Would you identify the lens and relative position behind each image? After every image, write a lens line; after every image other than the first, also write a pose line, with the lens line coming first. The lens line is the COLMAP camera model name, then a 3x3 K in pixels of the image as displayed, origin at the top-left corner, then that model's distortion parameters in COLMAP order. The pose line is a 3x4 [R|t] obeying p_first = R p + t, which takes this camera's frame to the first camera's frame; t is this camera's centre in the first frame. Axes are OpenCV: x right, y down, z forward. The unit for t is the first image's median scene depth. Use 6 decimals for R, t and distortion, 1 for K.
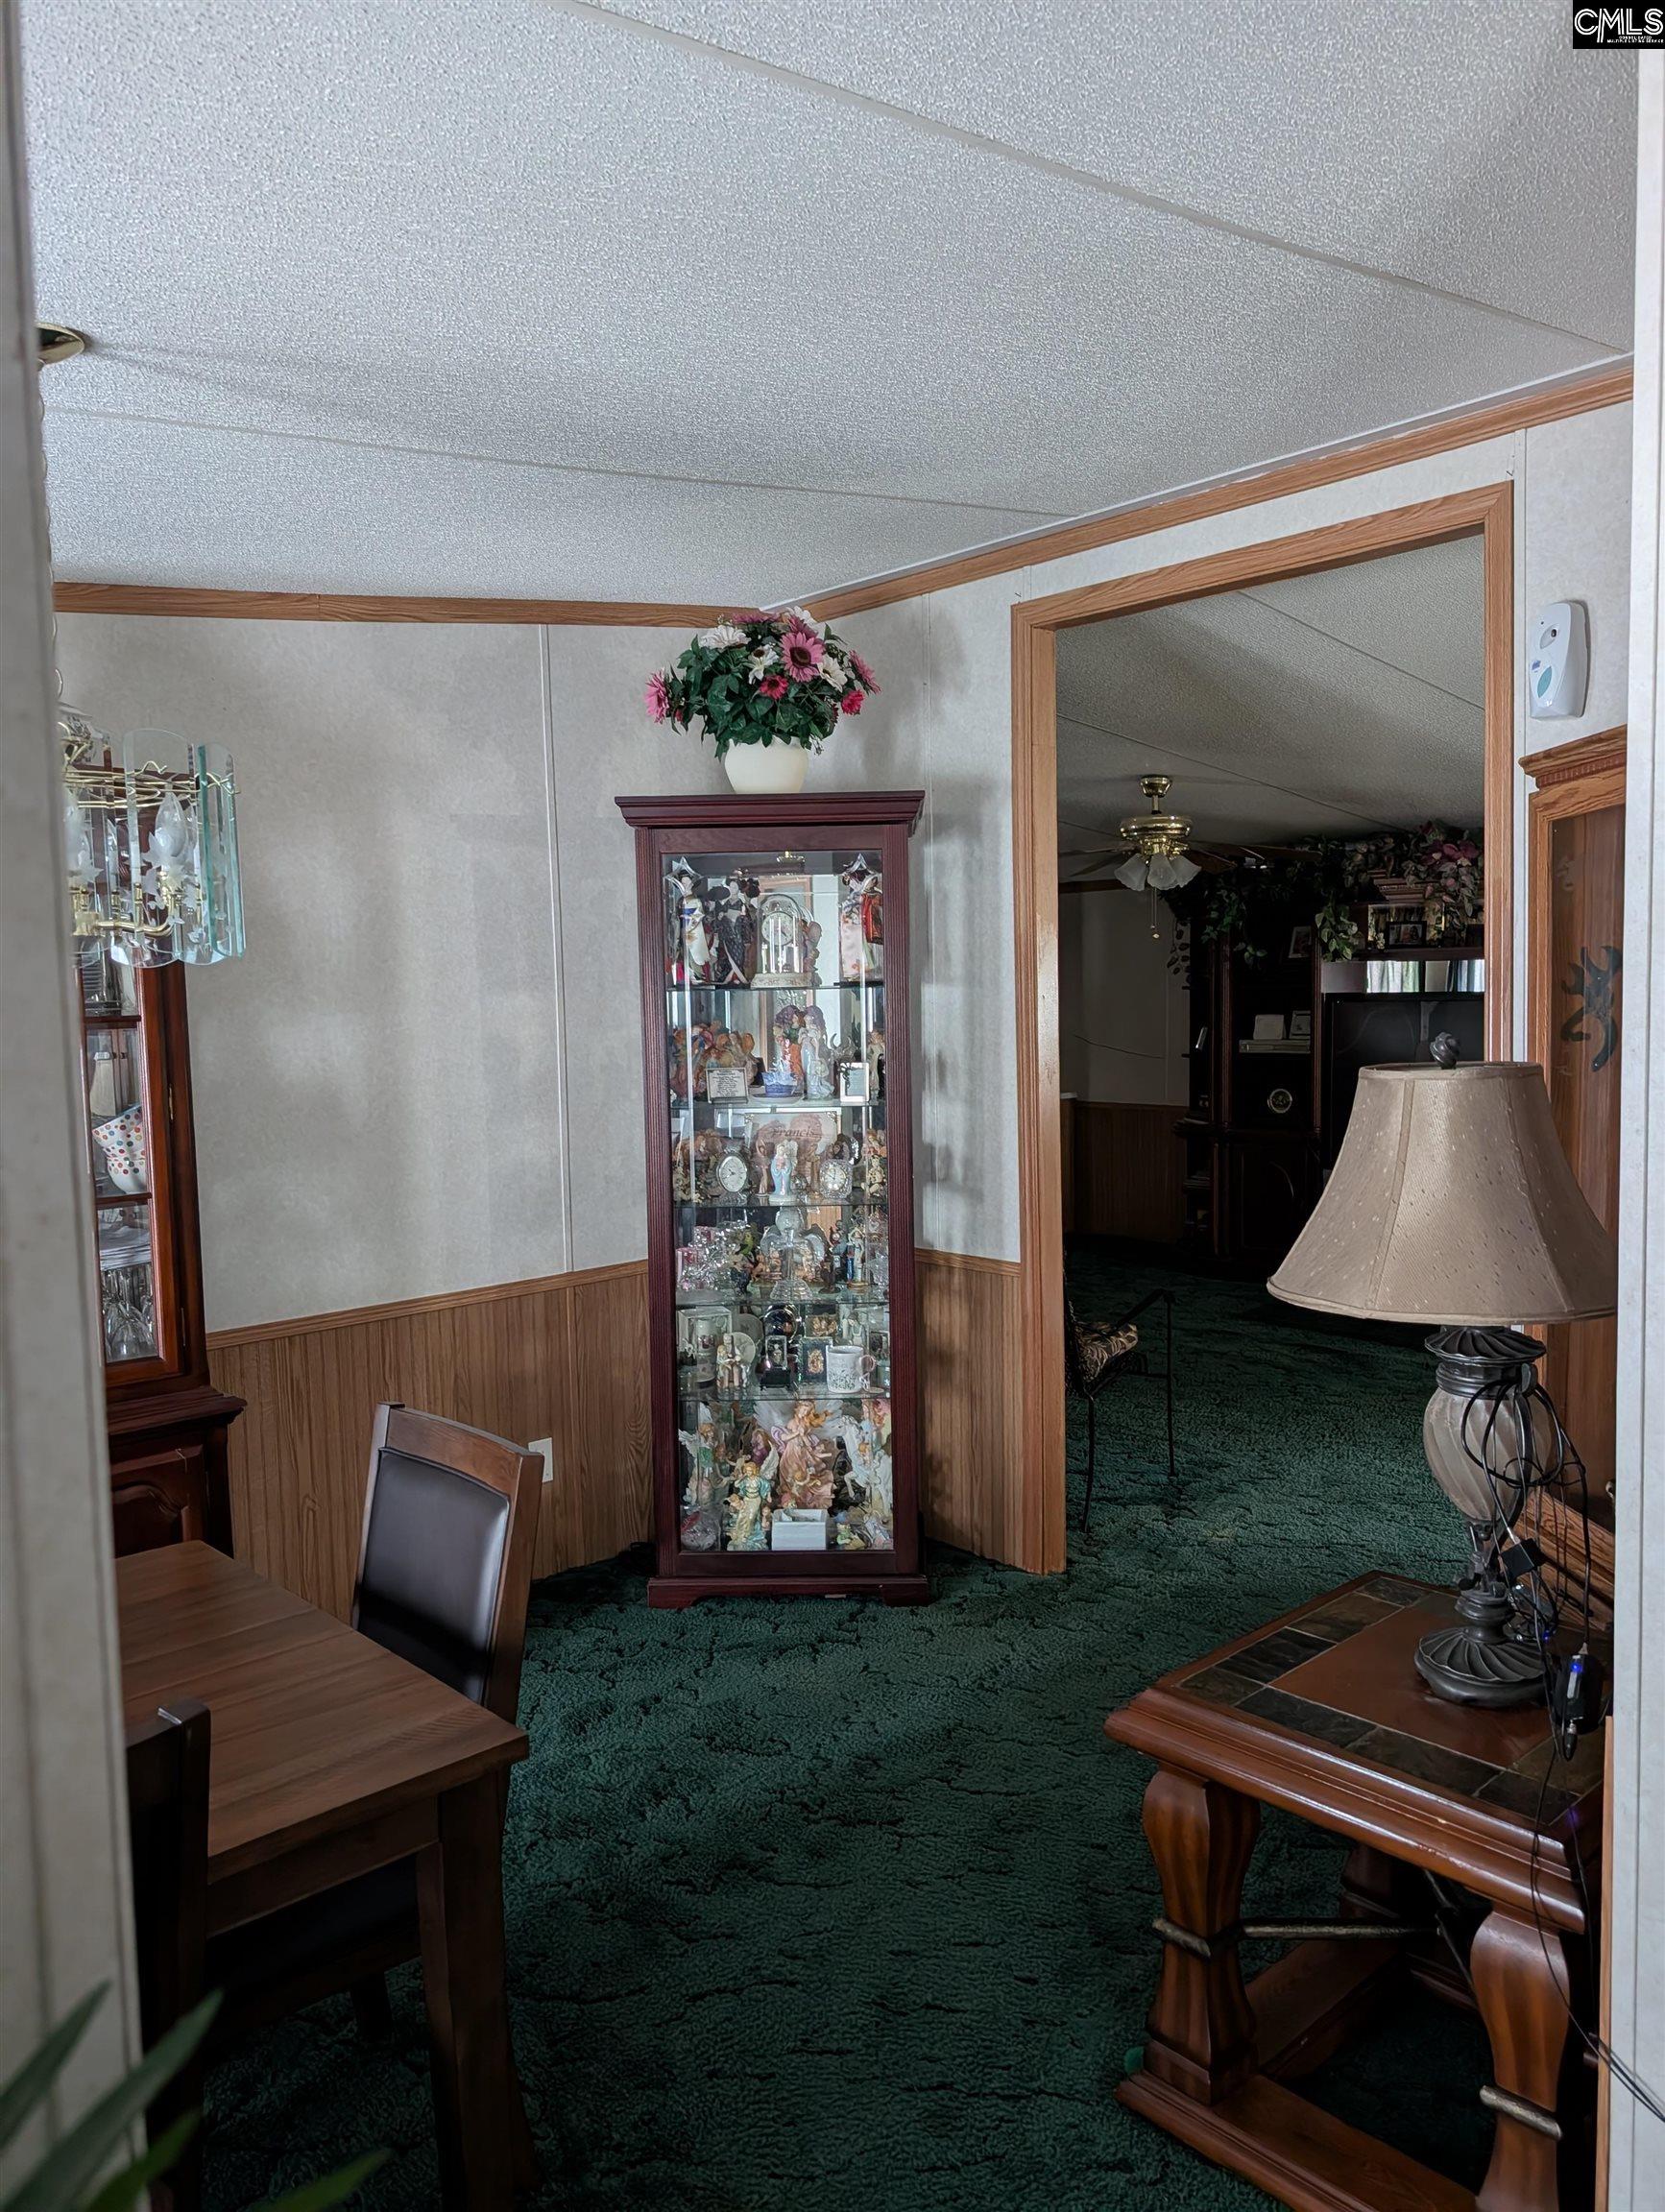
lens RADIAL K [[1570.9, 0, 840.5], [0, 1570.9, 1108.7], [0, 0, 1]] dist [0.037229, -0.019556]
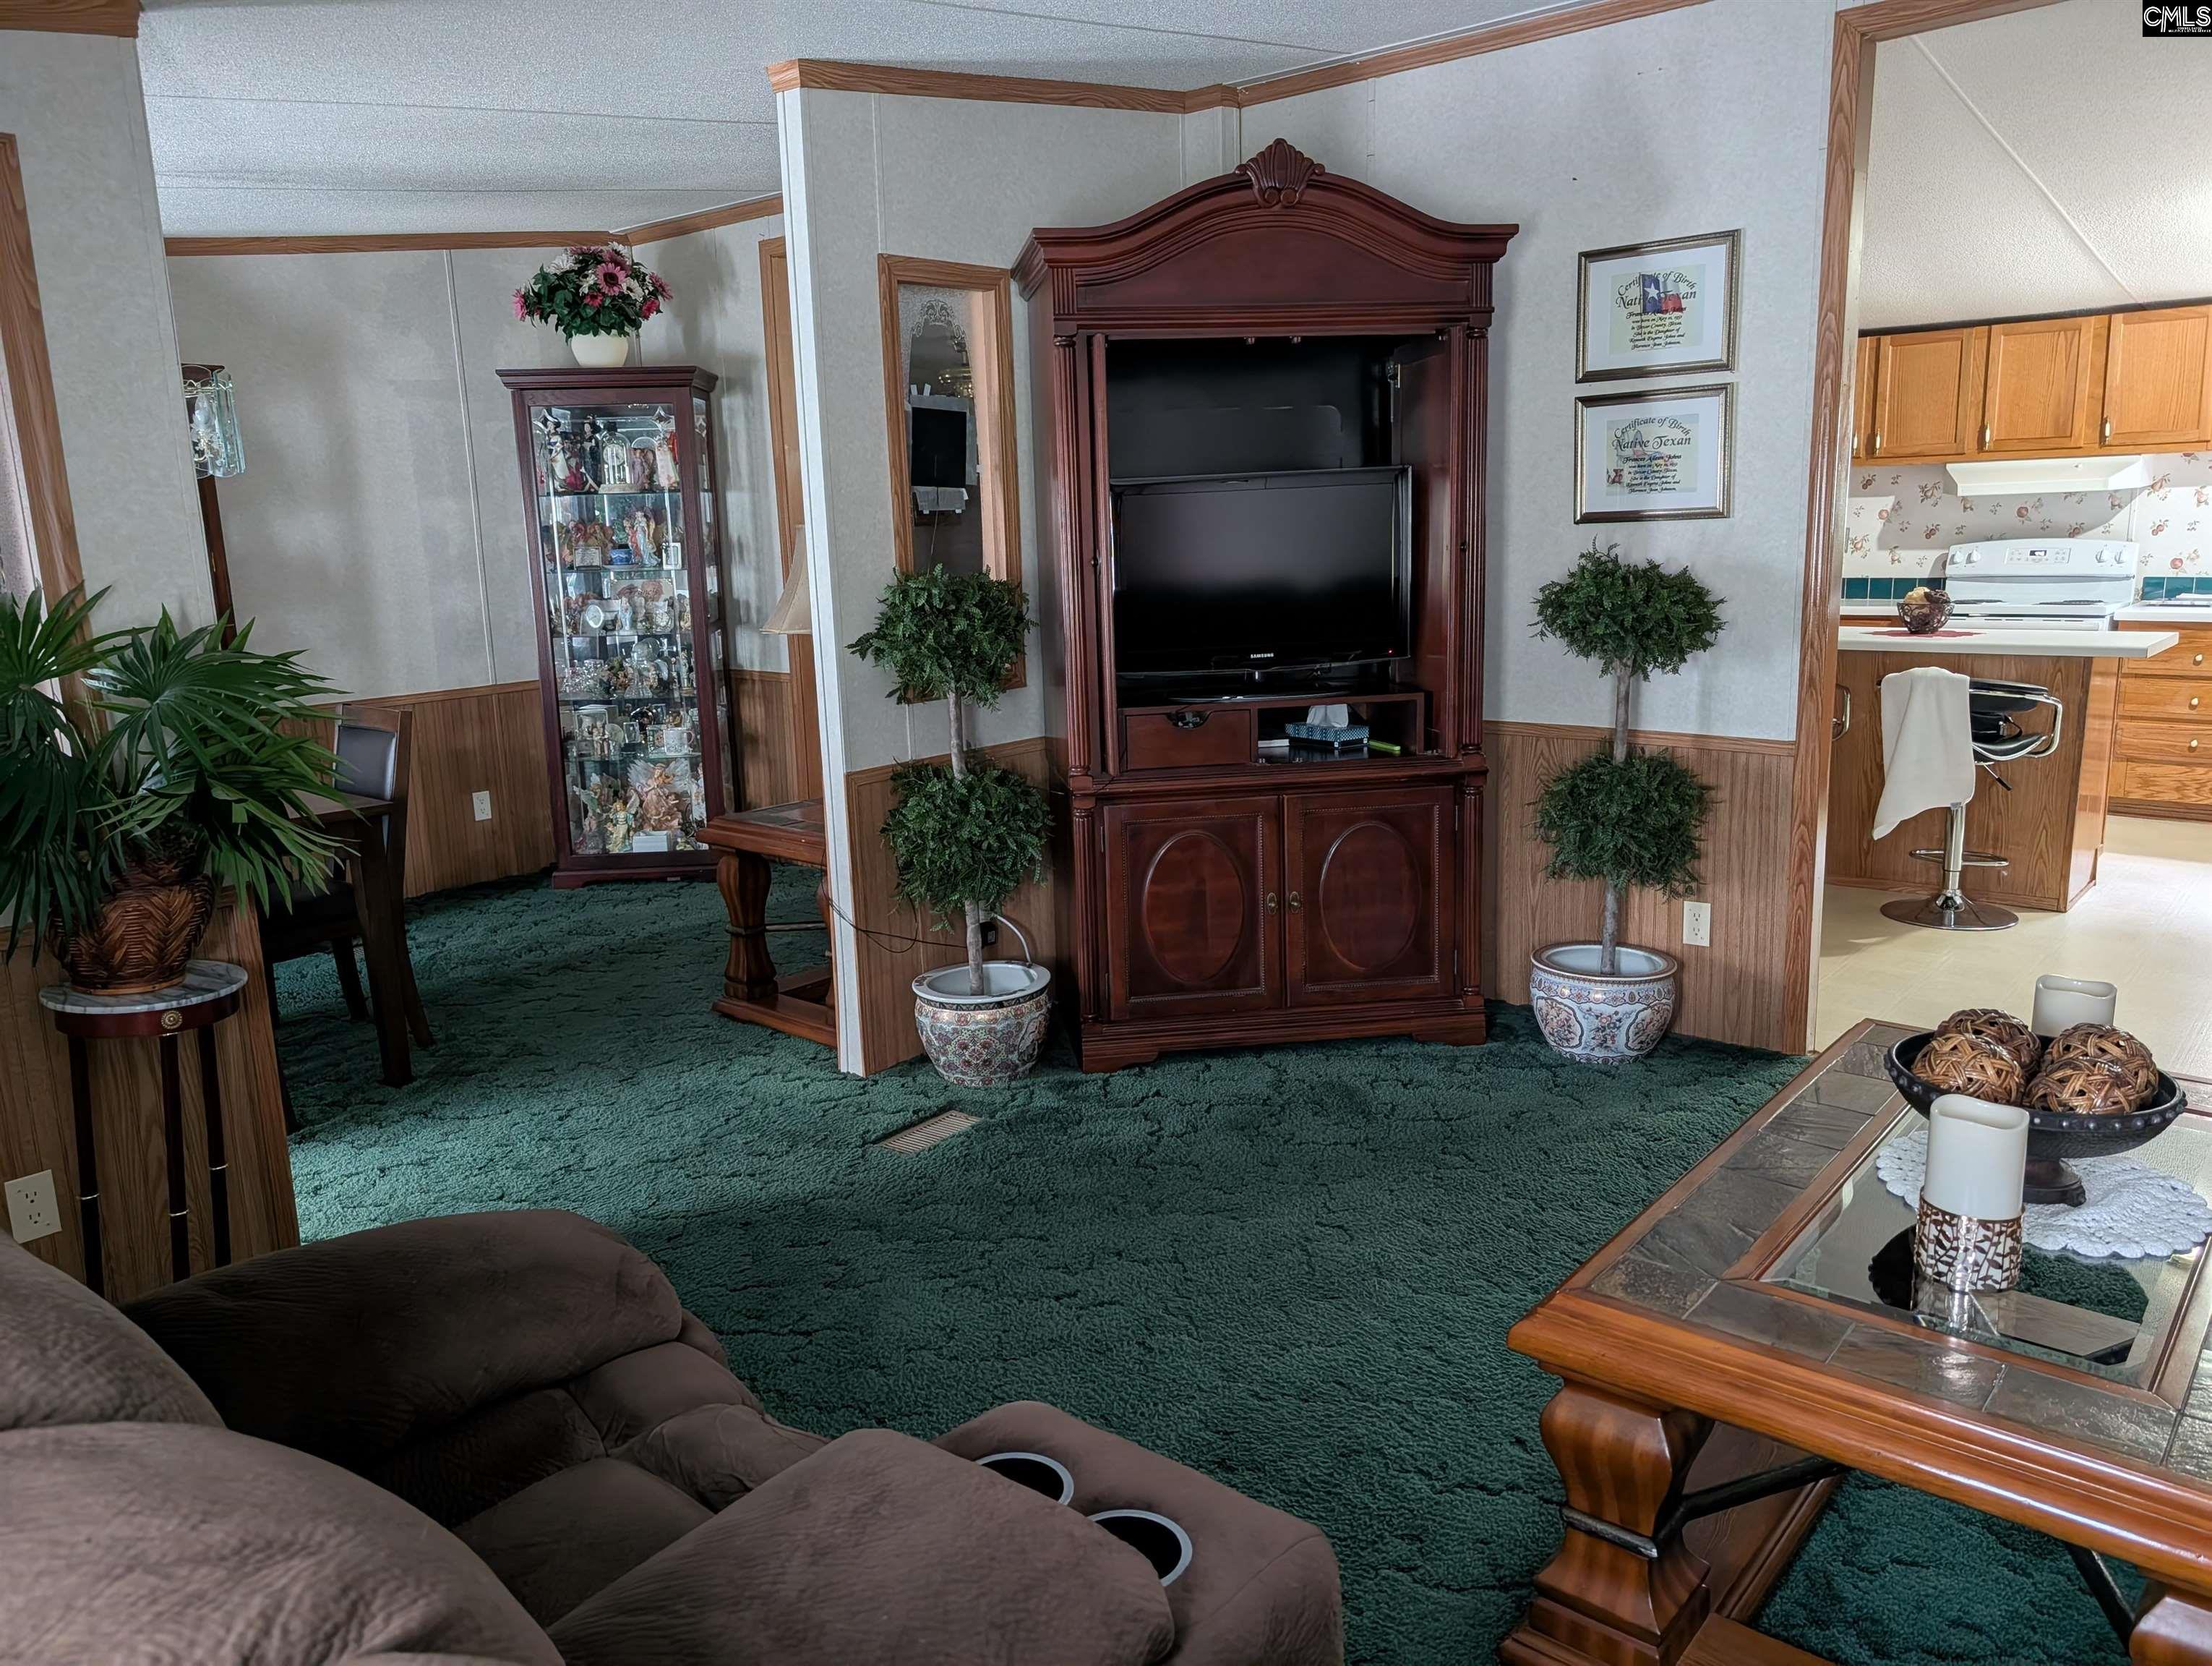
lens RADIAL K [[1628.9, 0, 1108.6], [0, 1628.9, 831.6], [0, 0, 1]] dist [0.009056, 0.012262]
pose [[0.995160, -0.027021, 0.094483, 0.280263], [0.015799, 0.992940, 0.117557, 0.071623], [-0.096993, -0.115495, 0.988561, -0.673649]]
